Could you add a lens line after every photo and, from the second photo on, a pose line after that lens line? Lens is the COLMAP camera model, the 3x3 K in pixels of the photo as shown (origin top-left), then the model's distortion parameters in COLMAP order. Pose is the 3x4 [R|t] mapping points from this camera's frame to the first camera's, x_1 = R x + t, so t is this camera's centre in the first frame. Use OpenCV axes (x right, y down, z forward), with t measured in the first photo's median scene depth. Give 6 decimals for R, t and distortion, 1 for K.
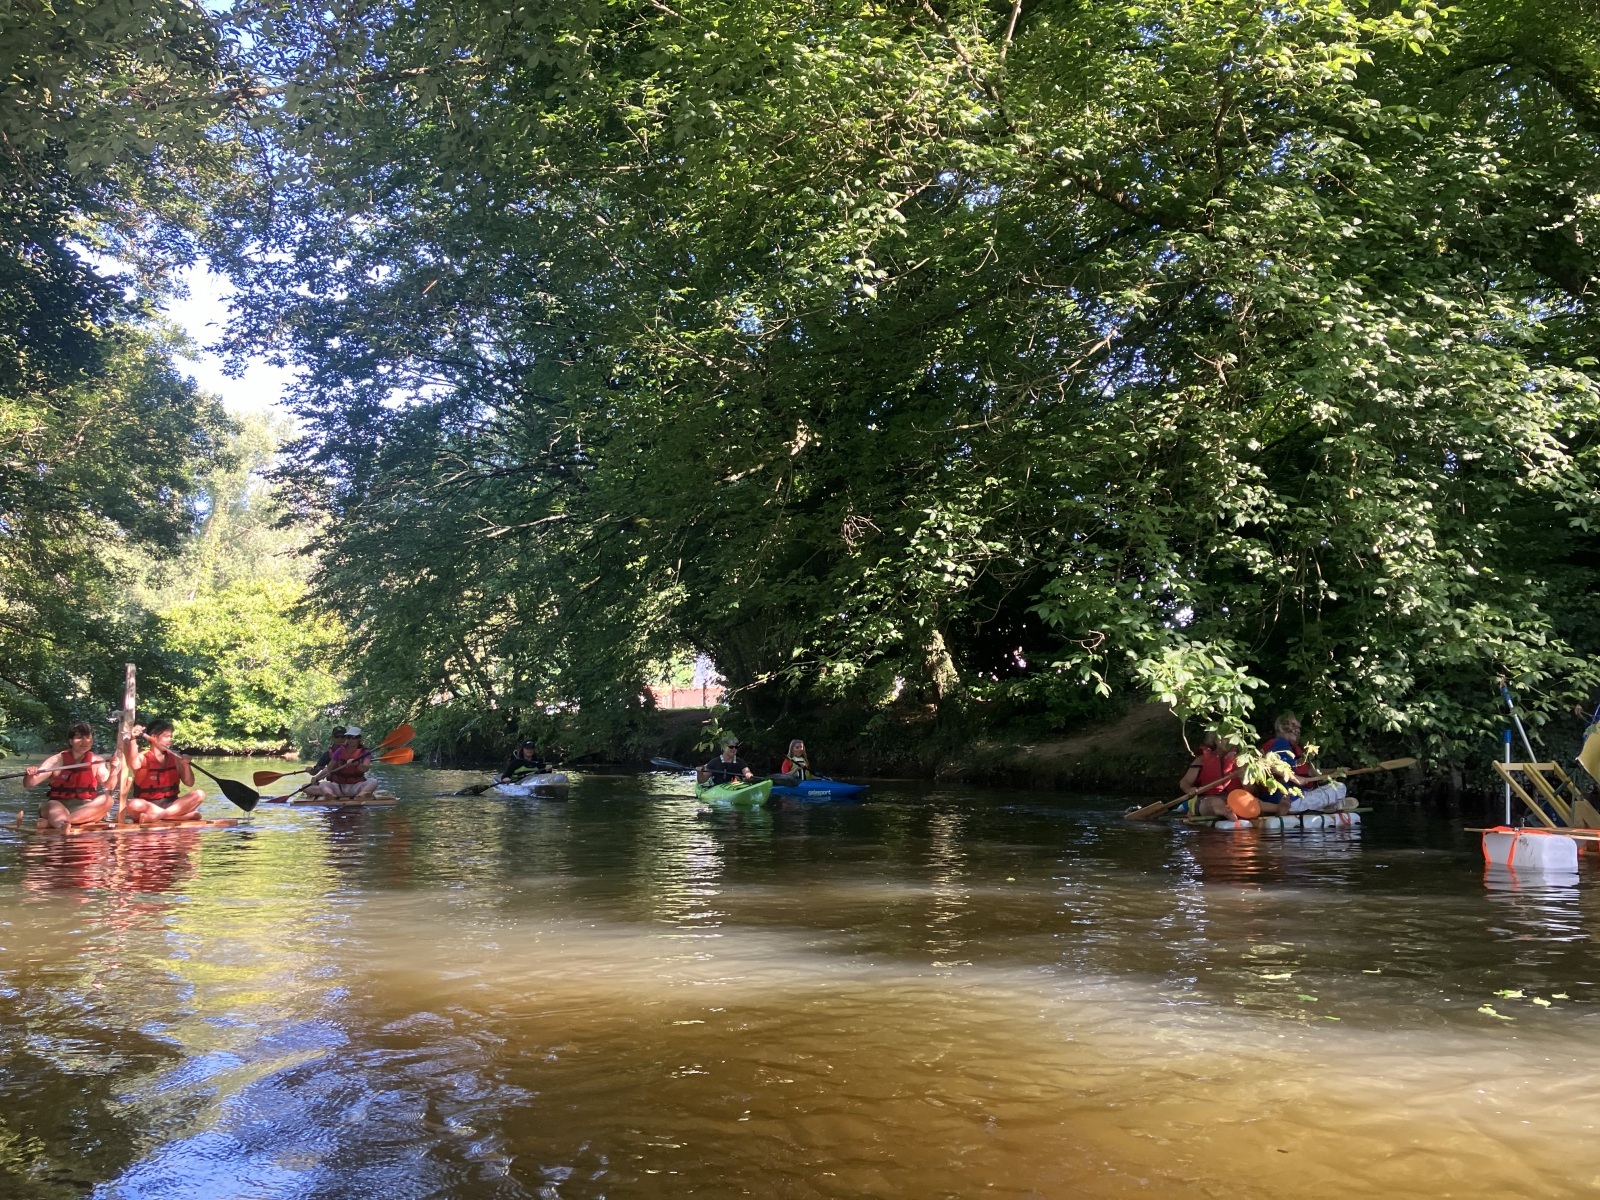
lens RADIAL K [[1300.5, 0, 808.0], [0, 1300.5, 603.2], [0, 0, 1]] dist [0.019707, -0.009354]
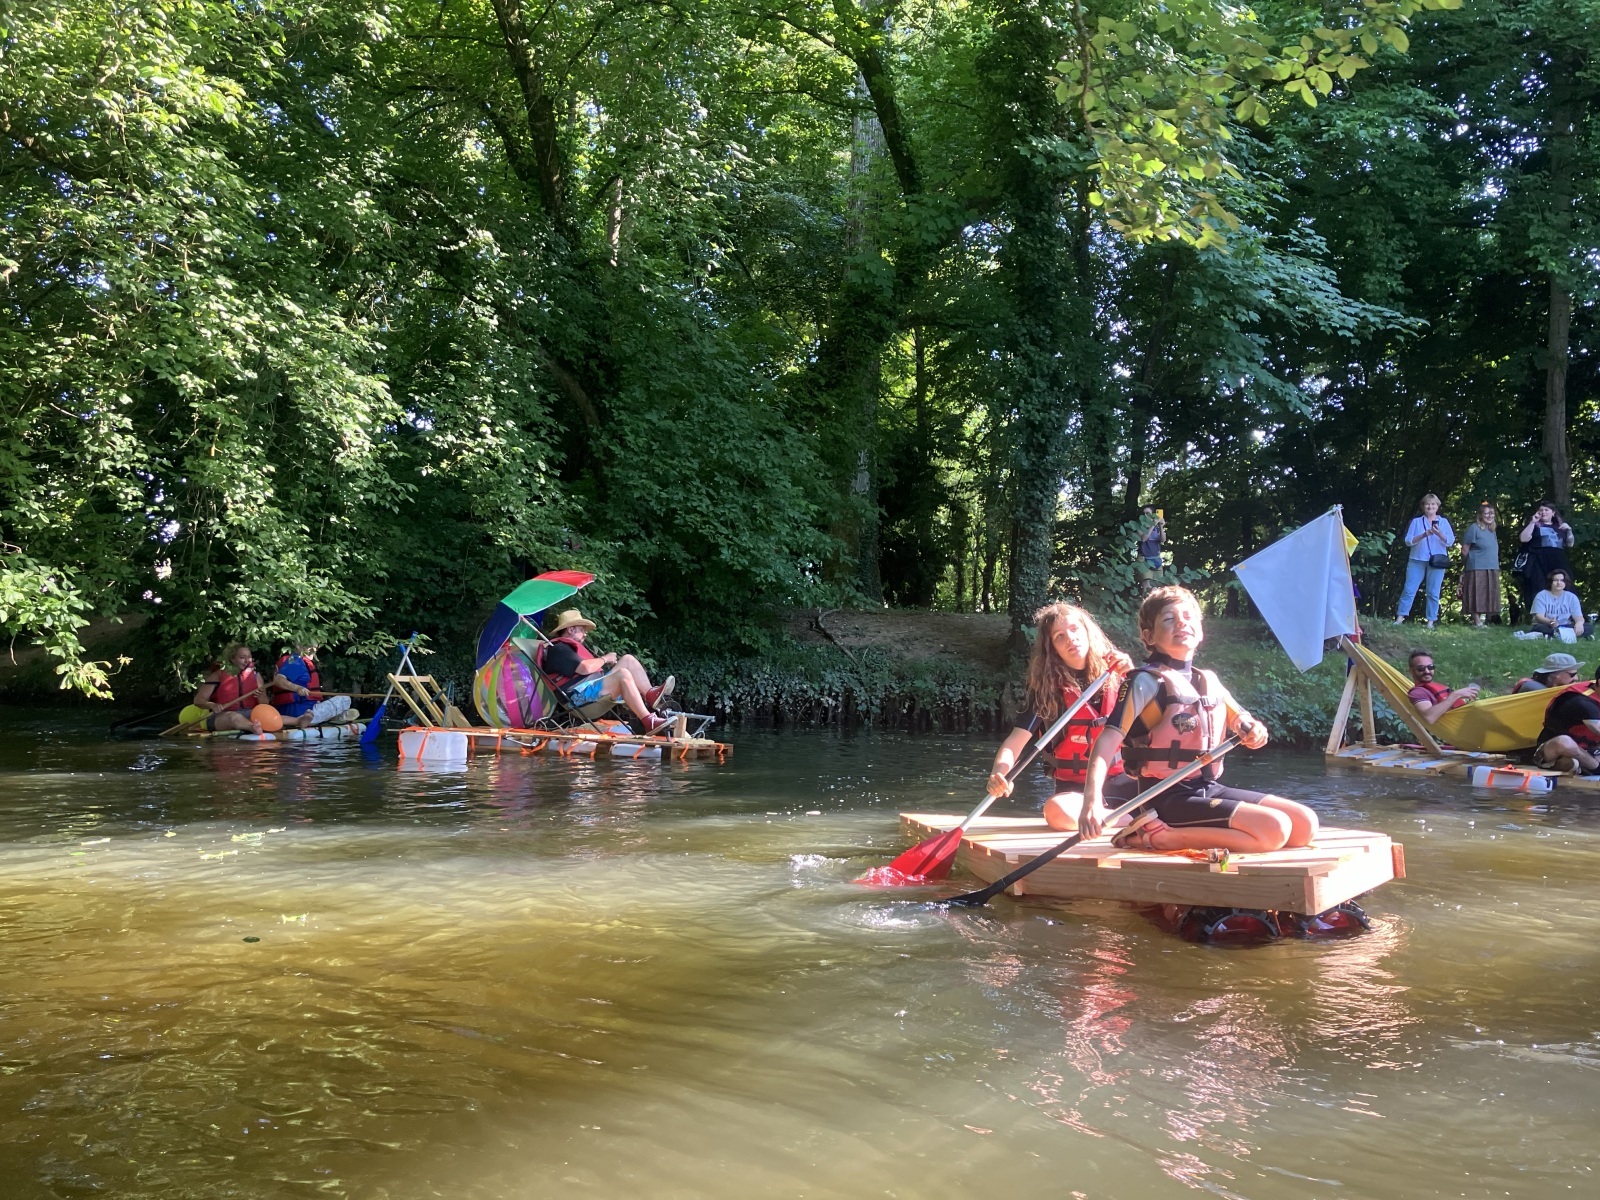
lens RADIAL K [[1300.5, 0, 782.6], [0, 1300.5, 602.3], [0, 0, 1]] dist [0.019707, -0.009354]
pose [[0.772618, 0.047407, 0.633099, 0.065821], [-0.088349, 0.995534, 0.033272, -0.032097], [-0.628694, -0.081640, 0.773356, -0.282773]]
